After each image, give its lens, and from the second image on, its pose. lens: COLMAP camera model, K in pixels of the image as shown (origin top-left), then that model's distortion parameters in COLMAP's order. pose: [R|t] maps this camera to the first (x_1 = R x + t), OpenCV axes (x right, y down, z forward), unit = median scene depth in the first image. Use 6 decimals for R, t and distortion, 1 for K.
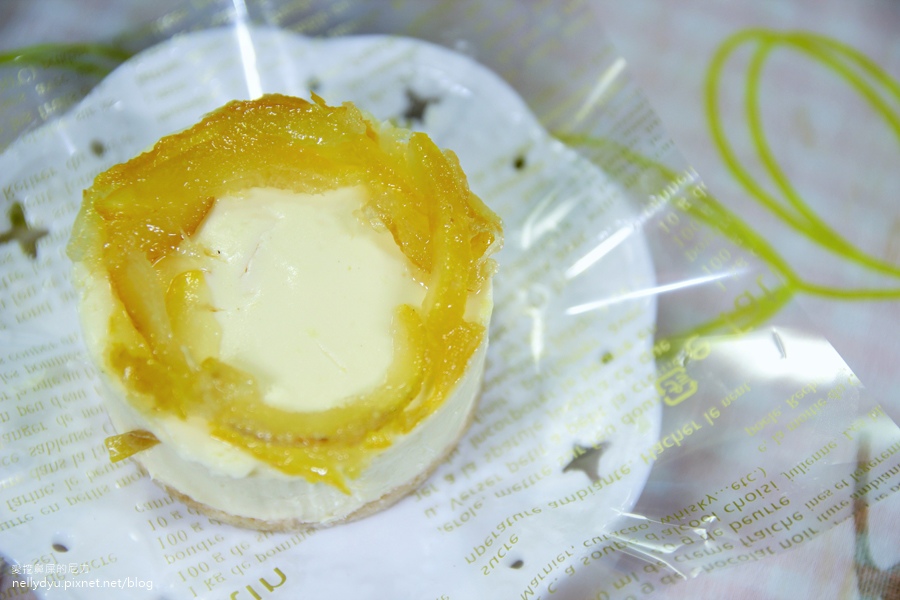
lens RADIAL K [[1645.1, 0, 450.0], [0, 1645.1, 300.0], [0, 0, 1]] dist [-0.147392, -0.055350]
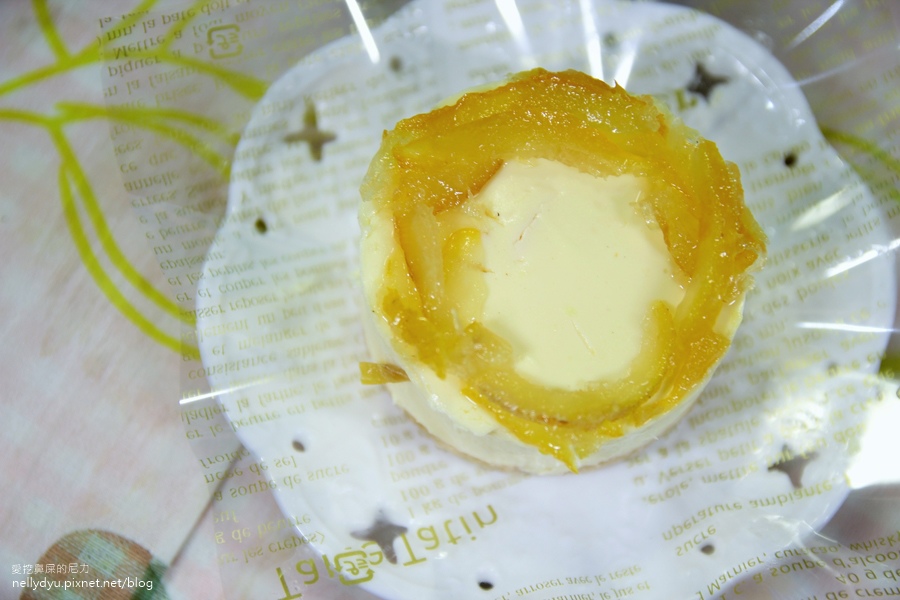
lens RADIAL K [[1645.1, 0, 450.0], [0, 1645.1, 300.0], [0, 0, 1]] dist [-0.147392, -0.055350]
pose [[0.973189, 0.211597, -0.090163, -0.063464], [-0.196256, 0.968348, 0.154227, -0.132394], [0.119943, -0.132397, 0.983913, -0.055378]]
